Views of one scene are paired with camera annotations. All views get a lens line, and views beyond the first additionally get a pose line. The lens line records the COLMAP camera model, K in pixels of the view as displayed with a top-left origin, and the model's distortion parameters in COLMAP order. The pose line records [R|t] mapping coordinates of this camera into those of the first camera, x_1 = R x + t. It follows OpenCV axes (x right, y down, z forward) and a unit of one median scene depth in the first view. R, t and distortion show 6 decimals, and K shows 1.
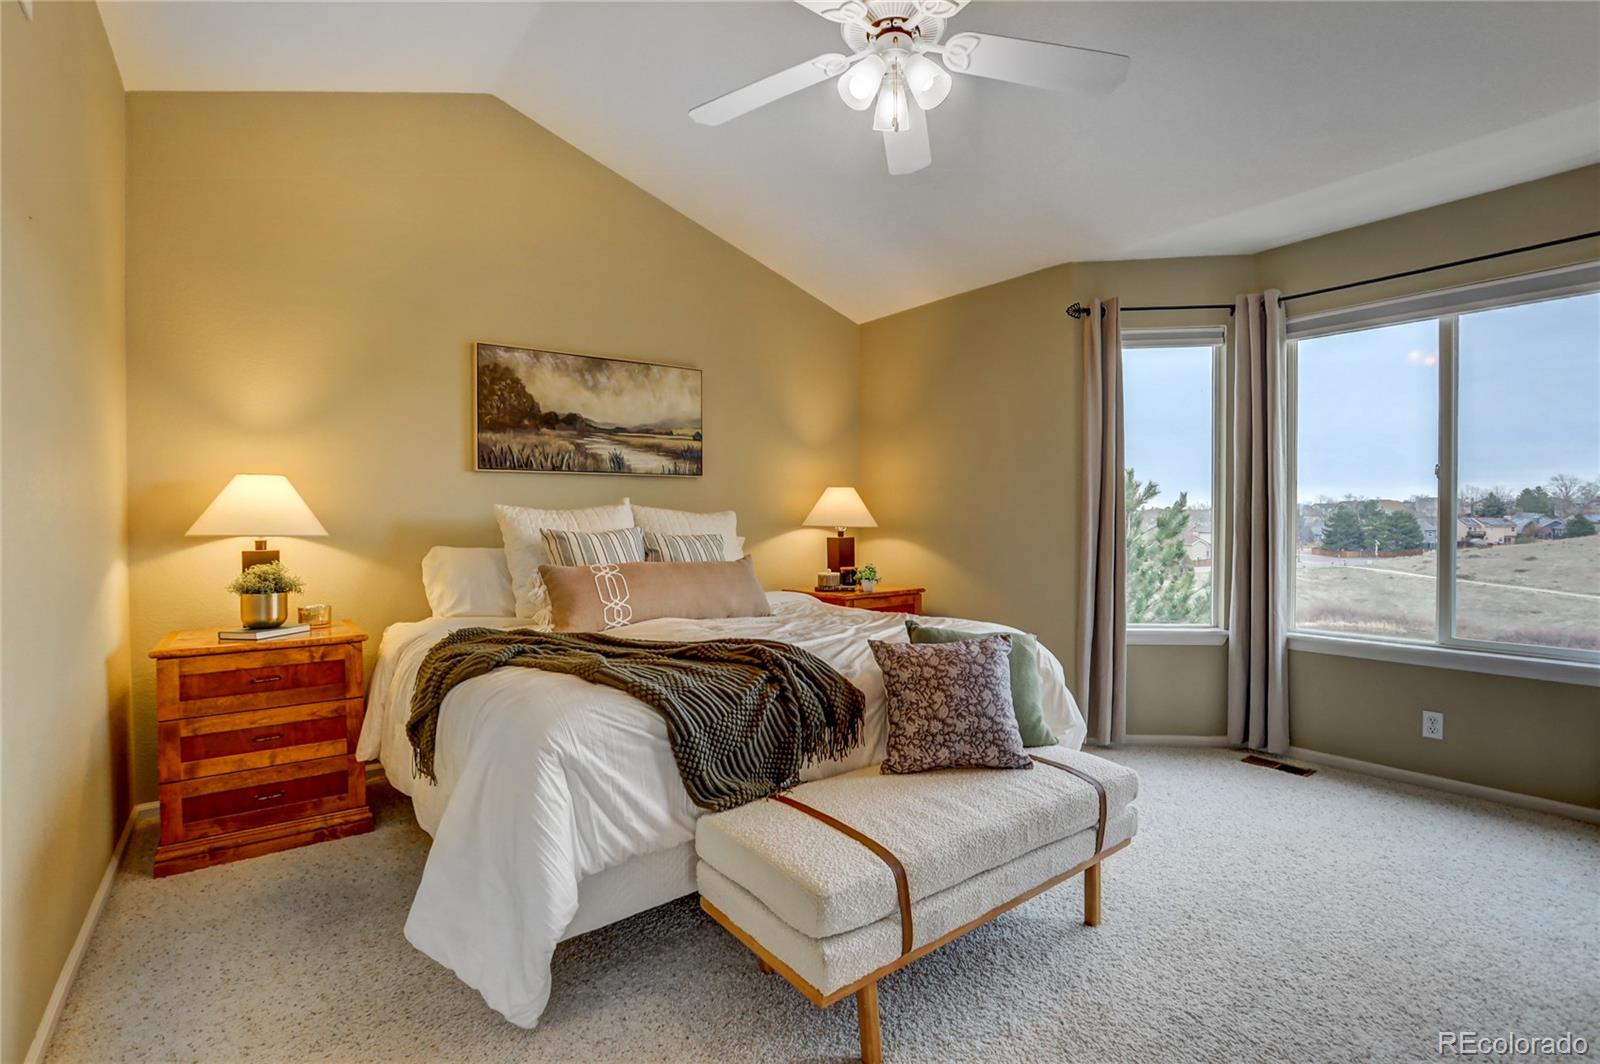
lens RADIAL K [[731.6, 0, 812.4], [0, 731.6, 529.2], [0, 0, 1]] dist [-0.039572, 0.011110]
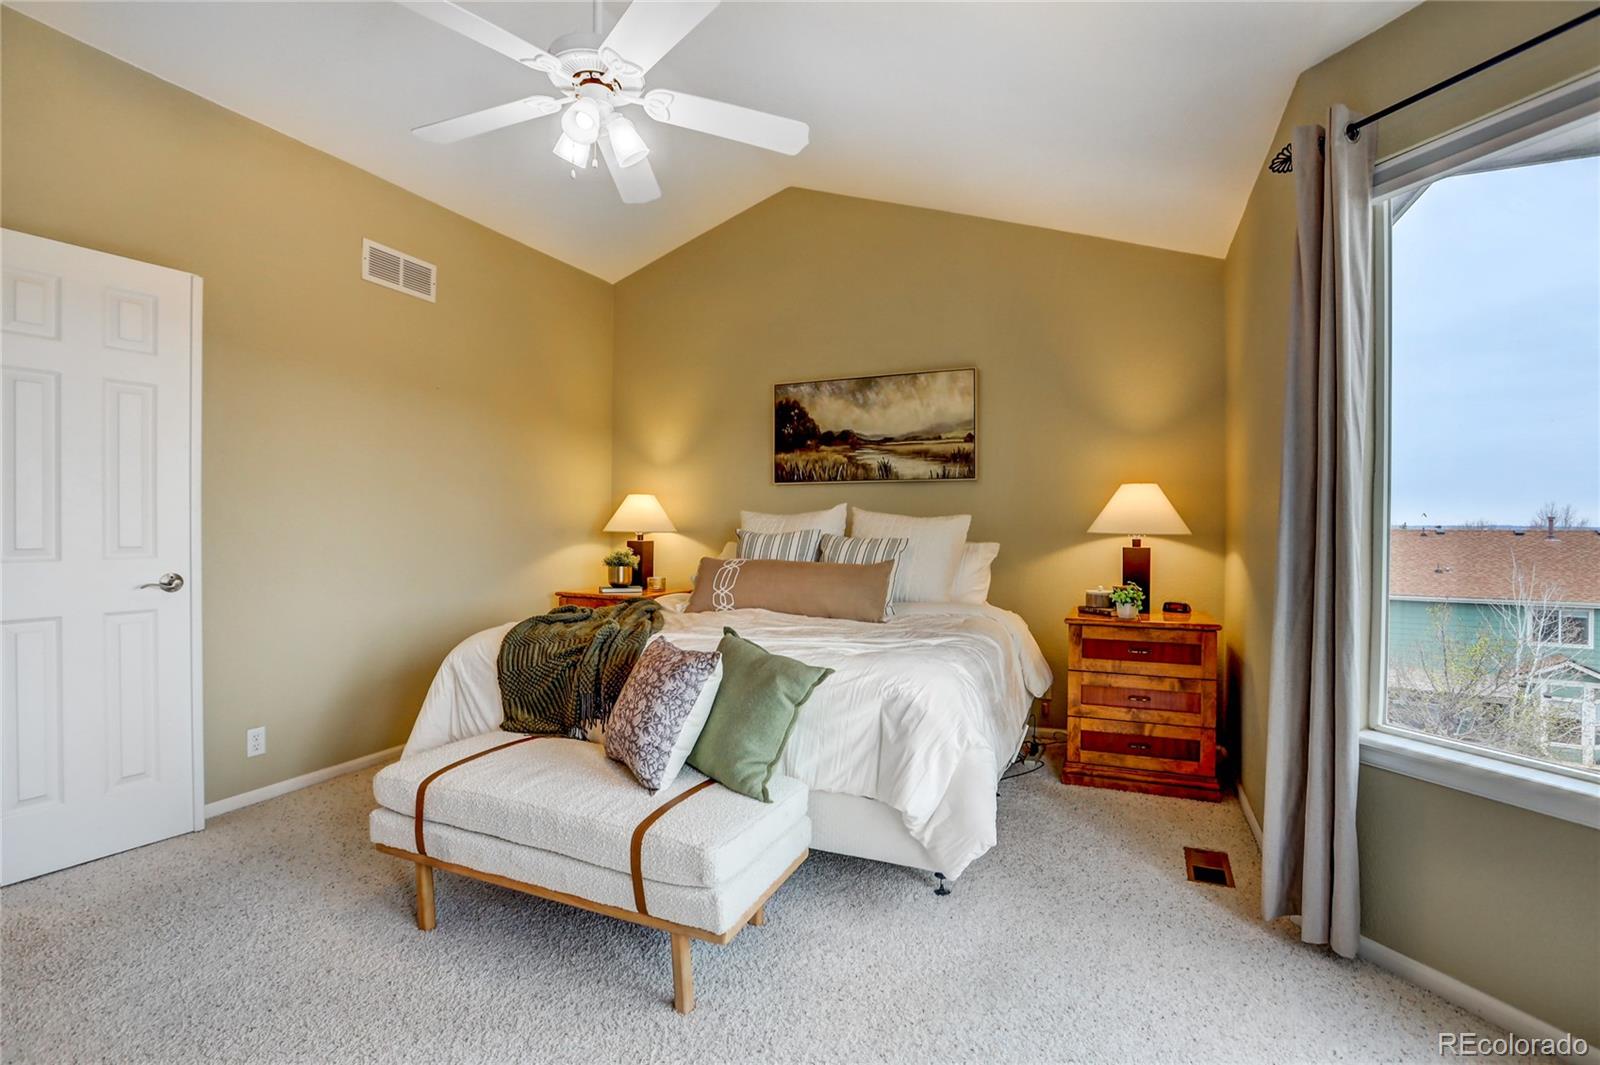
lens RADIAL K [[731.6, 0, 812.4], [0, 731.6, 529.7], [0, 0, 1]] dist [-0.039572, 0.011110]
pose [[0.507782, 0.015094, -0.861354, 0.598640], [-0.015523, 0.999844, 0.008369, -0.010325], [0.861346, 0.009121, 0.507937, 0.345823]]
